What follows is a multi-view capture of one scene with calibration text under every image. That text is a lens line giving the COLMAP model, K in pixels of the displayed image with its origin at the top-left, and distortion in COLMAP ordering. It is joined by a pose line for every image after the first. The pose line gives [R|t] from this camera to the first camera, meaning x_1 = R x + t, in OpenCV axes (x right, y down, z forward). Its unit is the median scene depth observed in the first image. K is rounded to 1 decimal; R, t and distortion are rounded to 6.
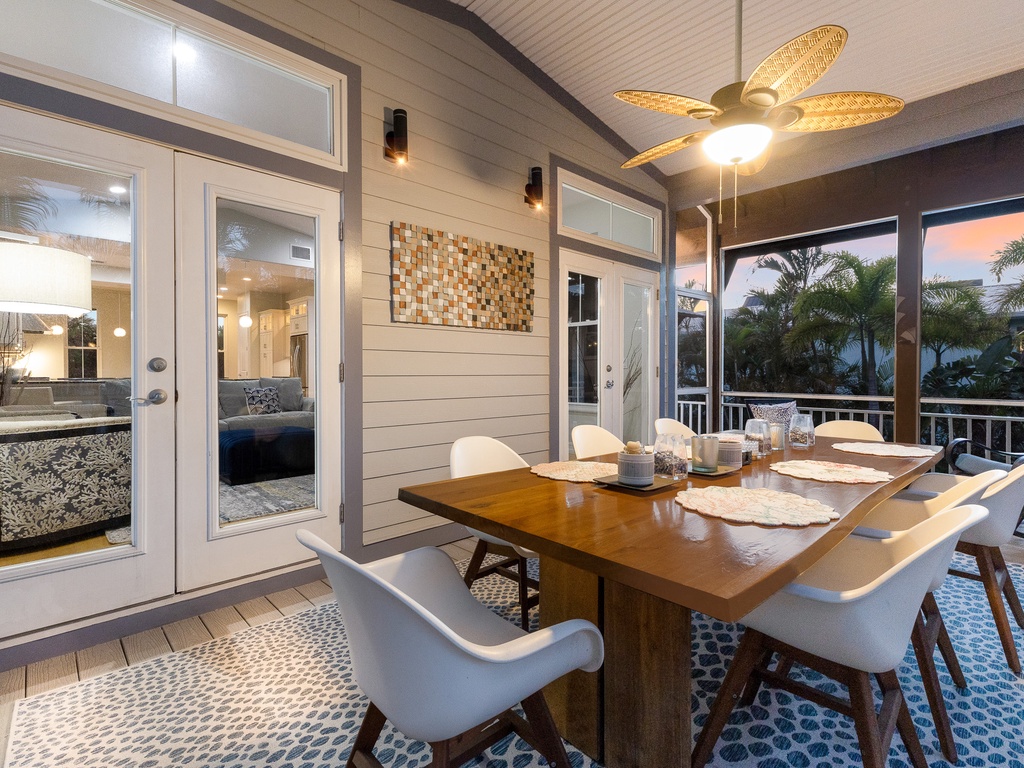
lens RADIAL K [[499.9, 0, 514.0], [0, 499.9, 376.8], [0, 0, 1]] dist [0.002886, -0.001321]
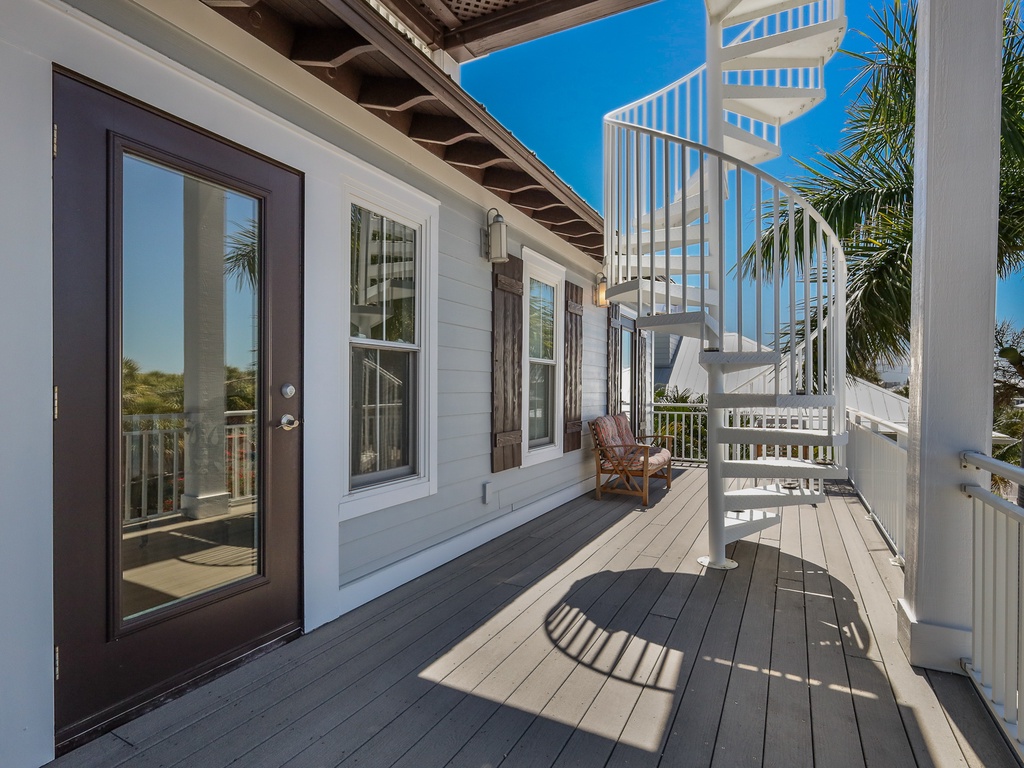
lens RADIAL K [[499.9, 0, 512.9], [0, 499.9, 381.9], [0, 0, 1]] dist [0.002886, -0.001321]
pose [[0.934775, -0.001624, 0.355238, 0.073401], [0.003945, 0.999975, -0.005810, -0.064887], [-0.355220, 0.006833, 0.934758, 0.467154]]
